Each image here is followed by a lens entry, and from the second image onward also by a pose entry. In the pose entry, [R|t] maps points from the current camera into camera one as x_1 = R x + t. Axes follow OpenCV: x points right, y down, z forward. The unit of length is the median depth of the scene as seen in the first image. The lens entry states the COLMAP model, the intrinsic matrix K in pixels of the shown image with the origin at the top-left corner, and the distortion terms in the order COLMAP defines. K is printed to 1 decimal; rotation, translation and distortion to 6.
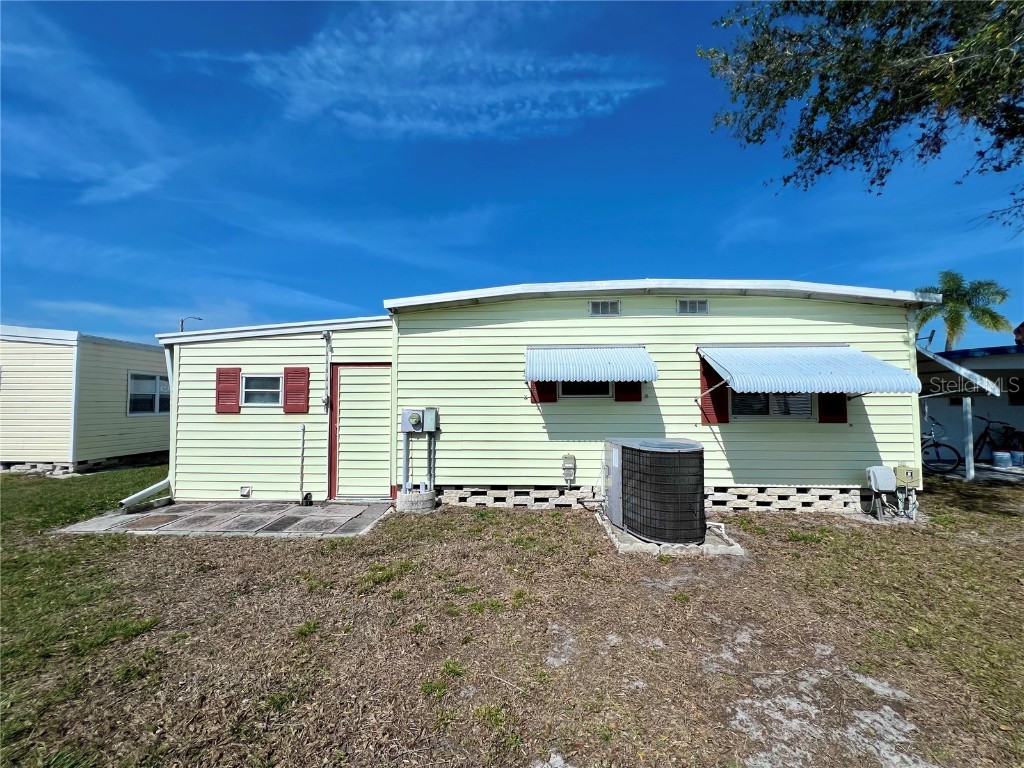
lens RADIAL K [[410.6, 0, 514.7], [0, 410.6, 385.3], [0, 0, 1]] dist [0.000728, -0.000073]
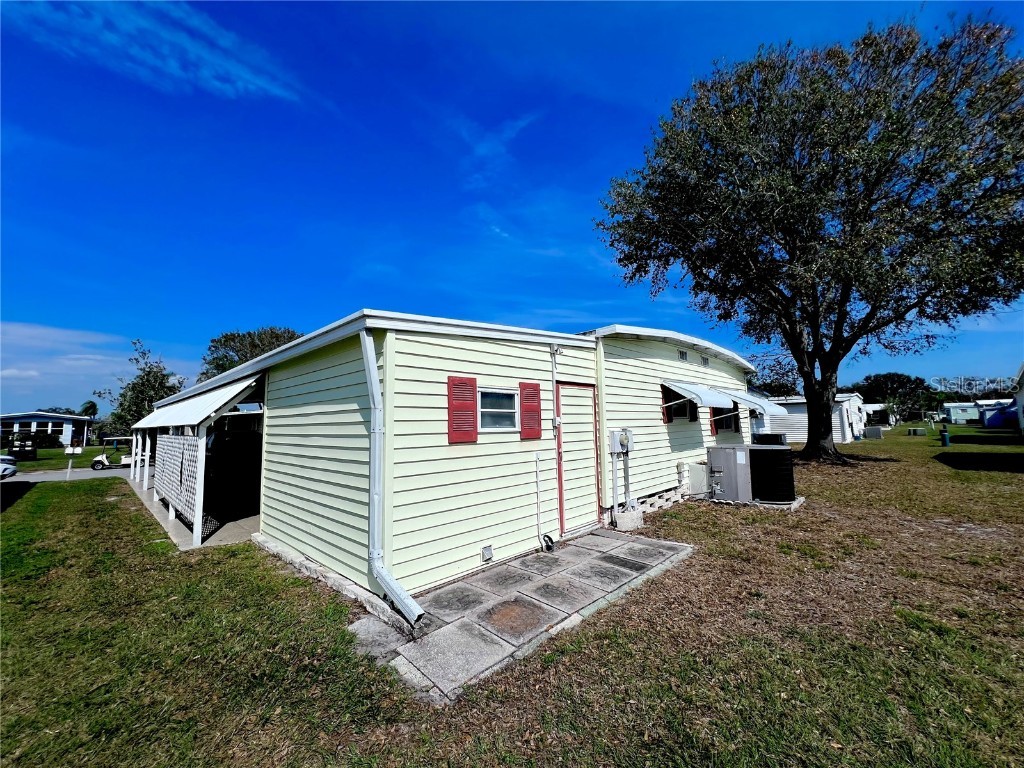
lens RADIAL K [[410.6, 0, 516.4], [0, 410.6, 384.0], [0, 0, 1]] dist [0.000728, -0.000073]
pose [[0.657513, 0.061930, 0.750894, -1.166596], [-0.010561, 0.997276, -0.073003, 0.018608], [-0.753369, 0.040071, 0.656376, 0.484416]]
